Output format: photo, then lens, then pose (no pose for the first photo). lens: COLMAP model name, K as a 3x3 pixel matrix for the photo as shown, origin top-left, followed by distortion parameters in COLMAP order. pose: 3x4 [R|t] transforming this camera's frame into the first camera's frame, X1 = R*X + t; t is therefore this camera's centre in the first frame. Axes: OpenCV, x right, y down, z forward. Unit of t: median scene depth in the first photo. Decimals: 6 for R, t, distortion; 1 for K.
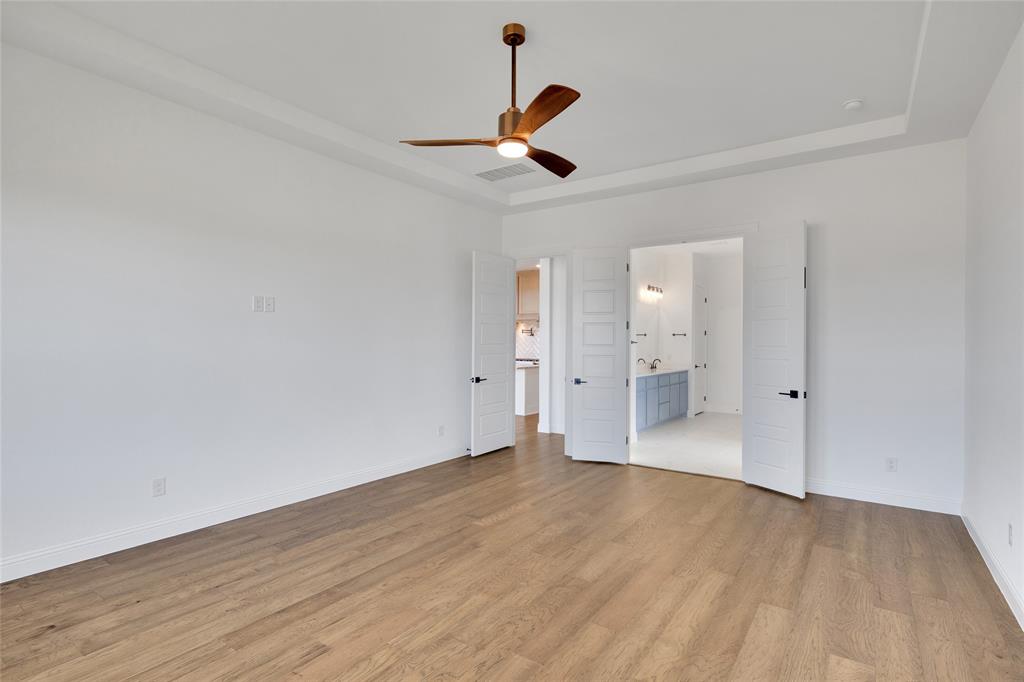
lens RADIAL K [[484.8, 0, 497.2], [0, 484.8, 341.6], [0, 0, 1]] dist [-0.000832, 0.000109]
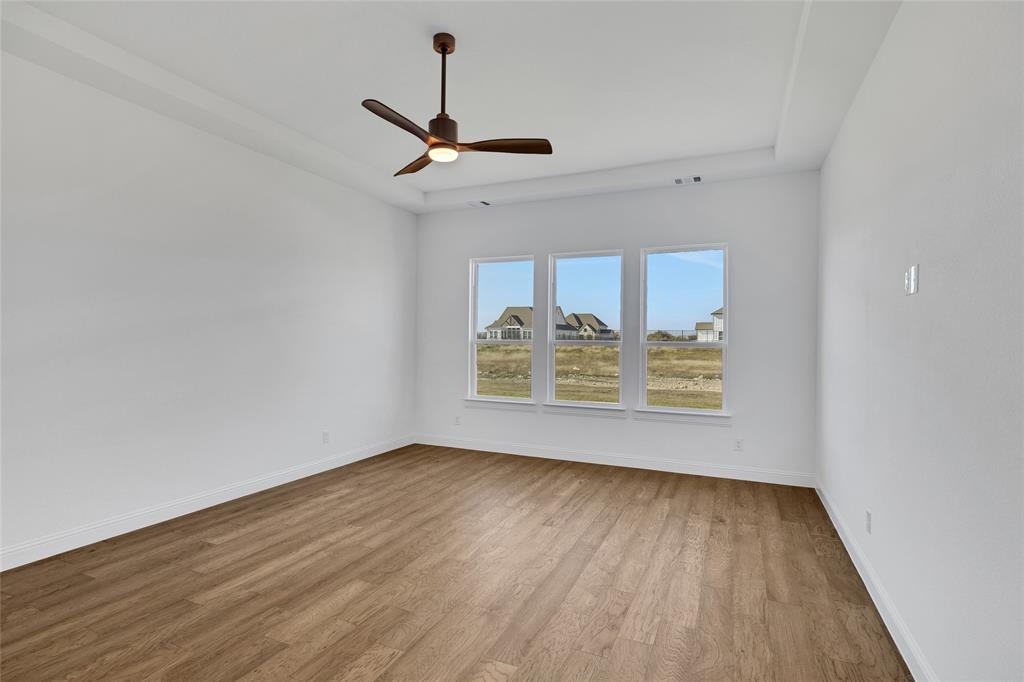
lens RADIAL K [[484.8, 0, 497.2], [0, 484.8, 341.6], [0, 0, 1]] dist [-0.000832, 0.000109]
pose [[-0.979886, -0.017482, -0.198789, 0.111923], [-0.018975, 0.999804, 0.005608, -0.001620], [0.198653, 0.009267, -0.980026, 1.934746]]
